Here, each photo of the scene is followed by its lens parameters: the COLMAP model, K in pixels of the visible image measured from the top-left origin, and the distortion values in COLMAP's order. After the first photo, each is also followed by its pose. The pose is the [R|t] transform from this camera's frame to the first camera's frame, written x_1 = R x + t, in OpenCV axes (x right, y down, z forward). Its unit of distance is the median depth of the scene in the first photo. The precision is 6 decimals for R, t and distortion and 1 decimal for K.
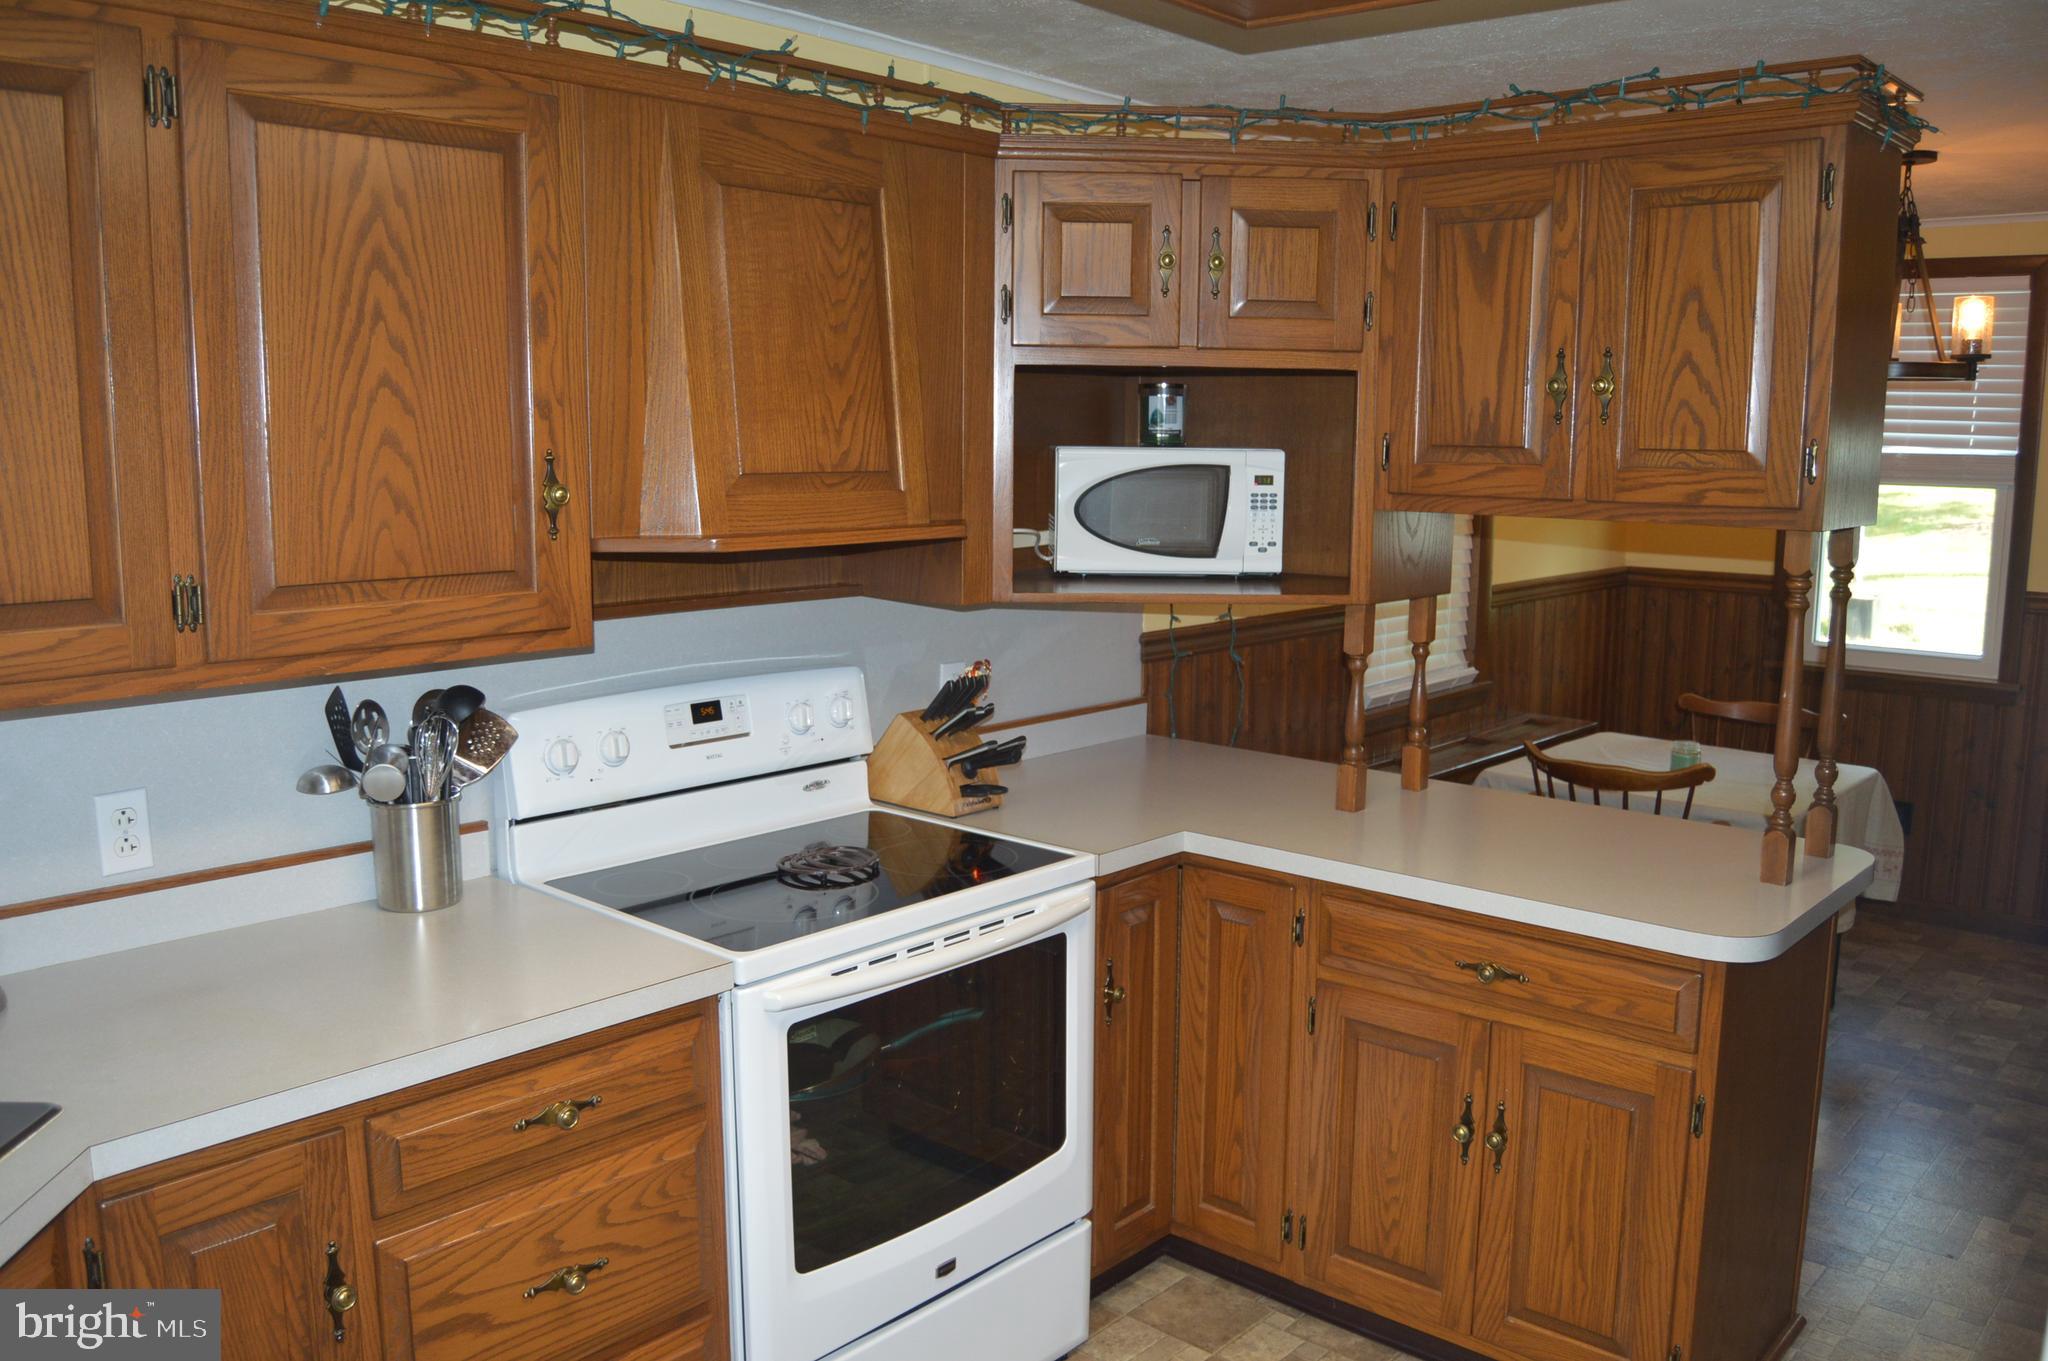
lens RADIAL K [[1626.1, 0, 1024.0], [0, 1626.1, 680.5], [0, 0, 1]] dist [-0.093745, 0.035873]
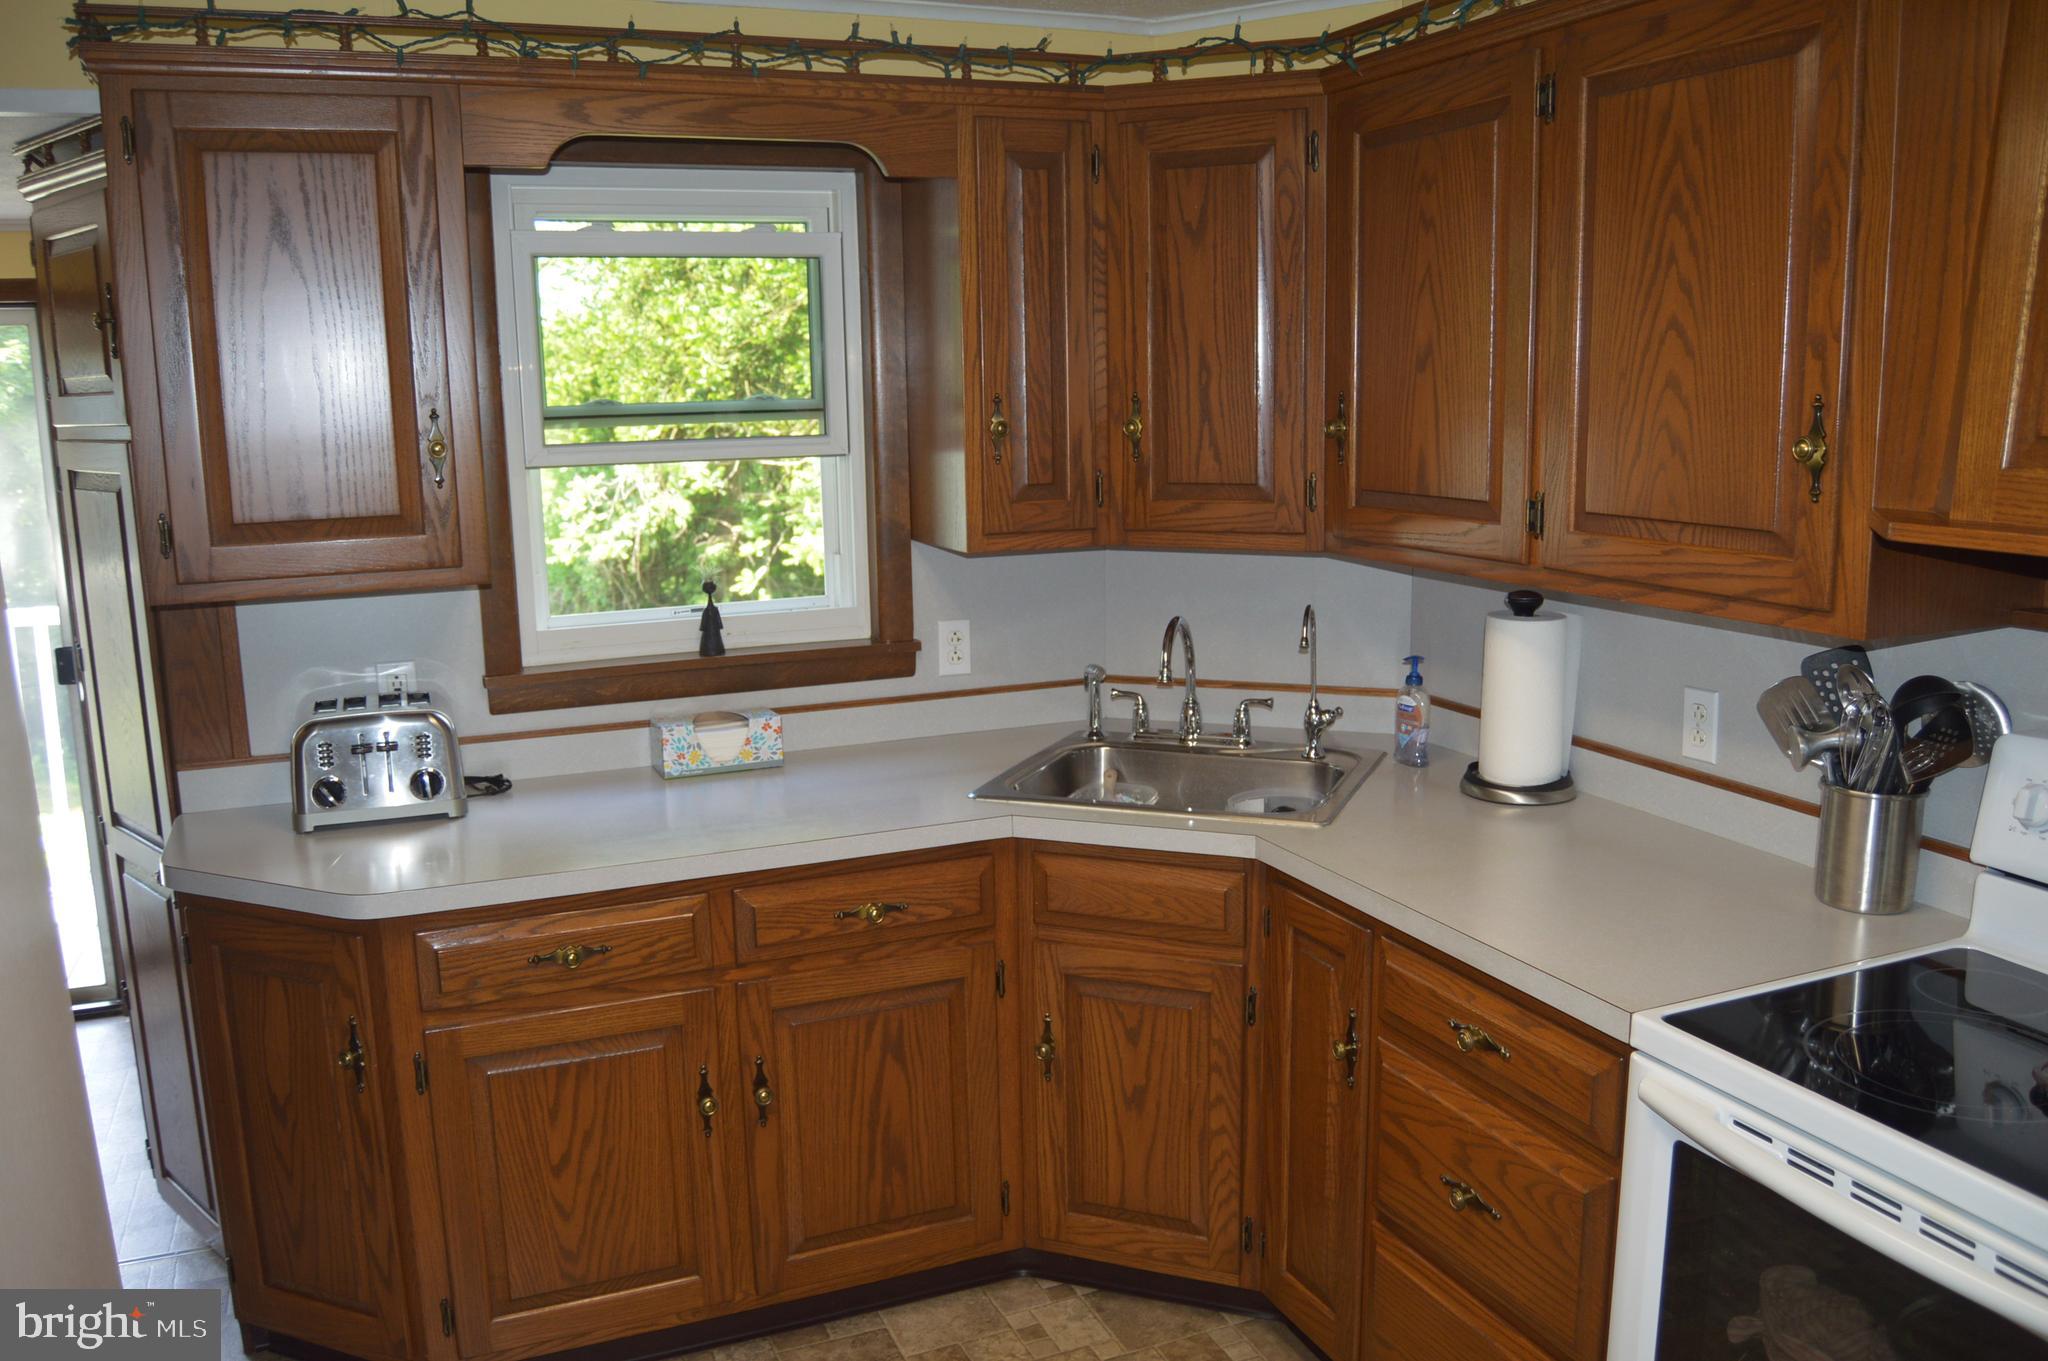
lens RADIAL K [[1626.1, 0, 1024.0], [0, 1626.1, 680.5], [0, 0, 1]] dist [-0.093745, 0.035873]
pose [[-0.429229, 0.162880, -0.888387, 0.623897], [-0.122152, 0.964099, 0.235780, -0.139689], [0.894897, 0.209722, -0.393923, 0.954458]]
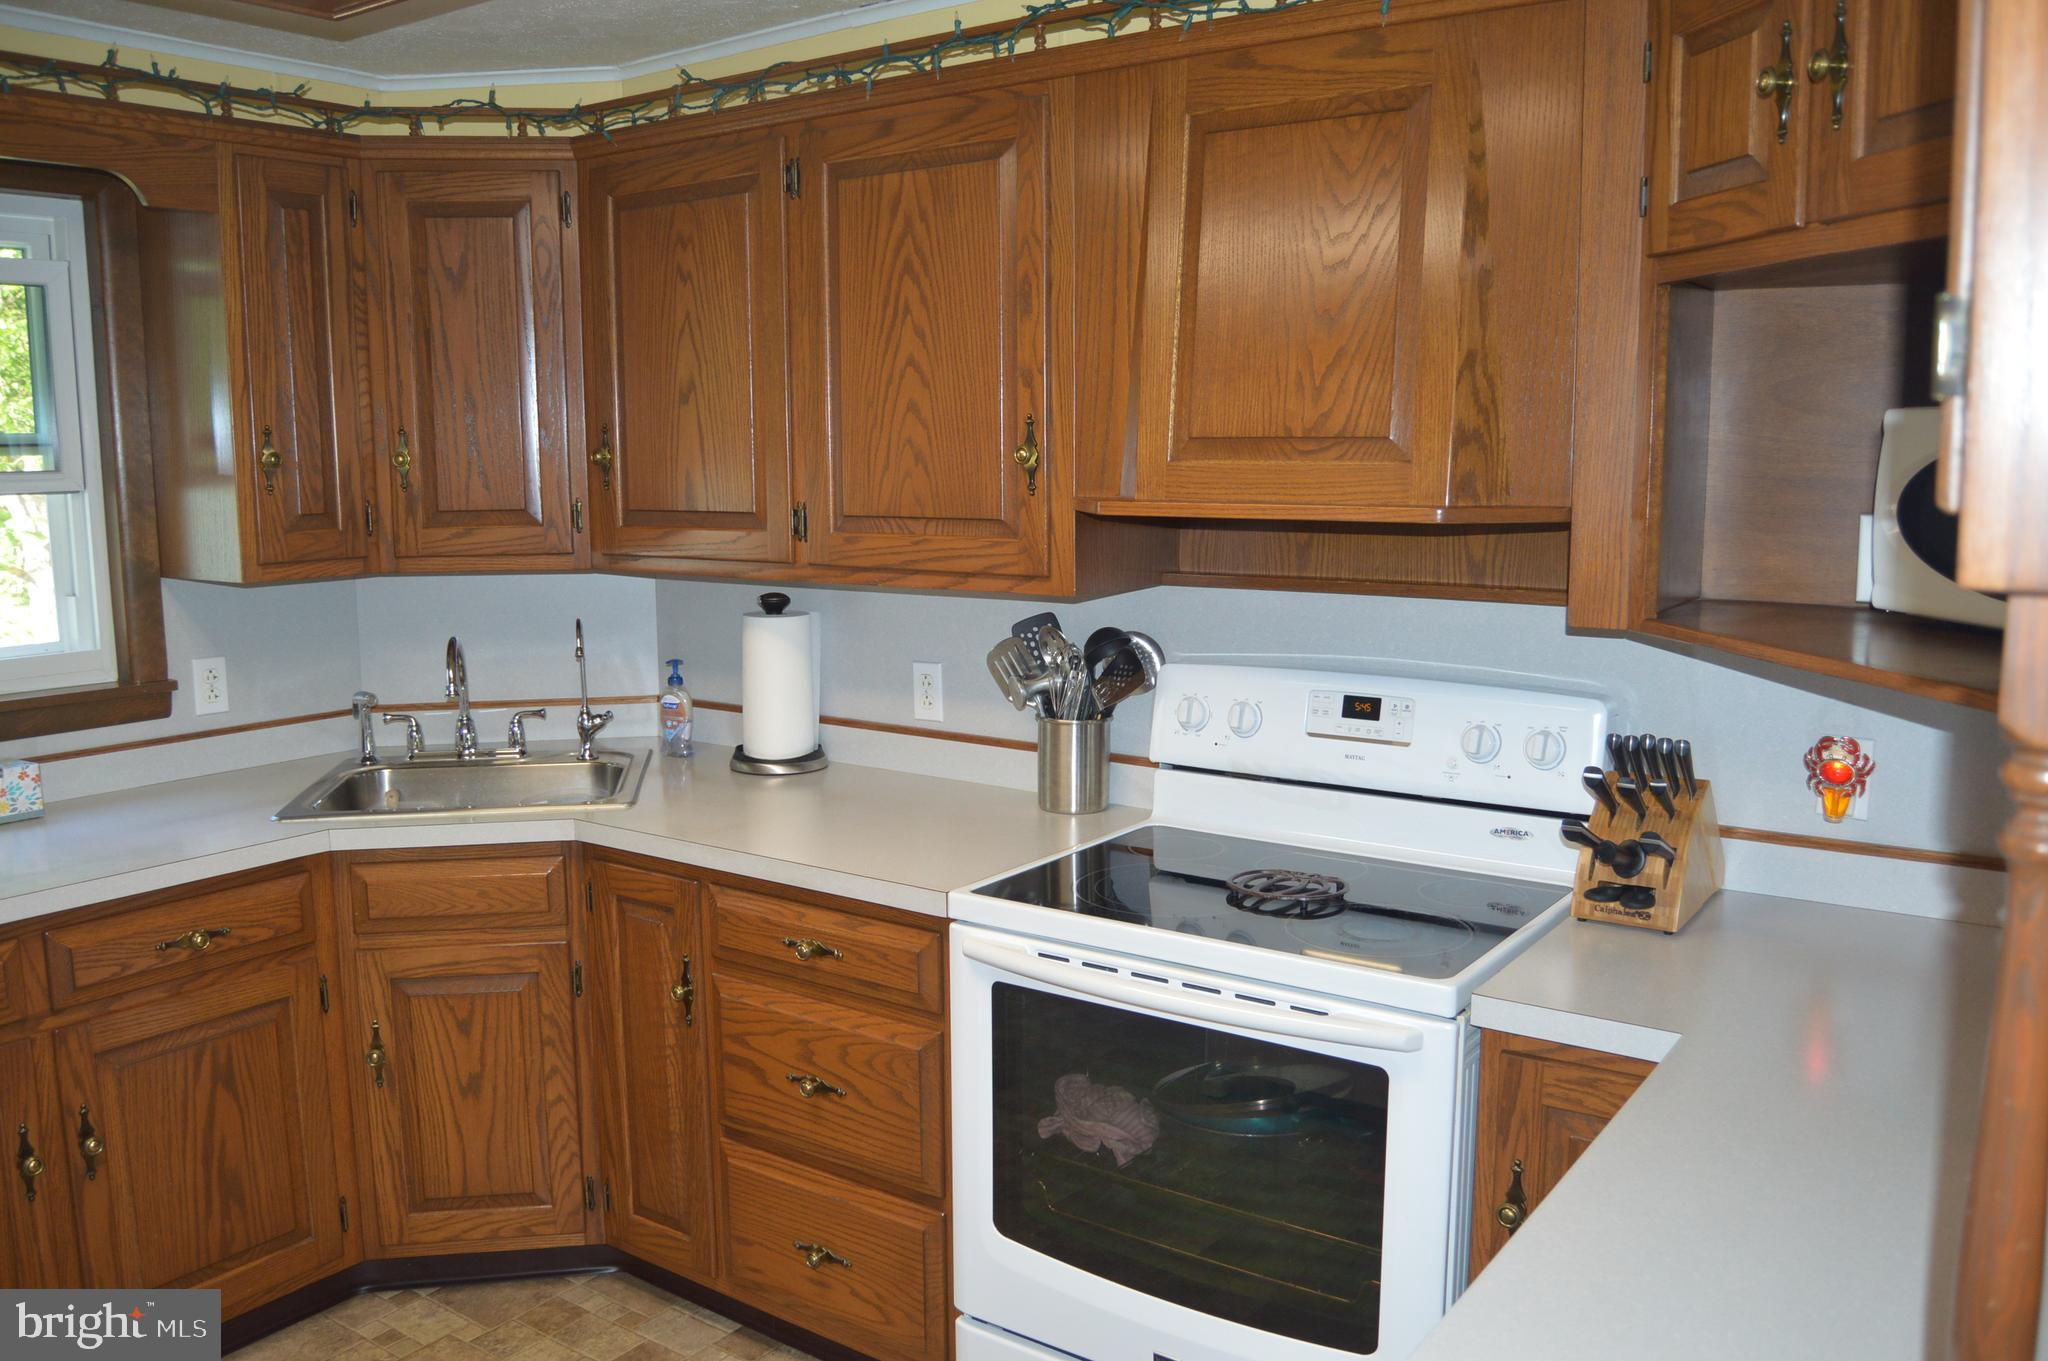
lens RADIAL K [[1626.1, 0, 1024.0], [0, 1626.1, 680.5], [0, 0, 1]] dist [-0.093745, 0.035873]
pose [[0.110326, 0.134640, -0.984734, 0.811504], [-0.142865, 0.982641, 0.118347, -0.091355], [0.983574, 0.127627, 0.127646, 0.847604]]
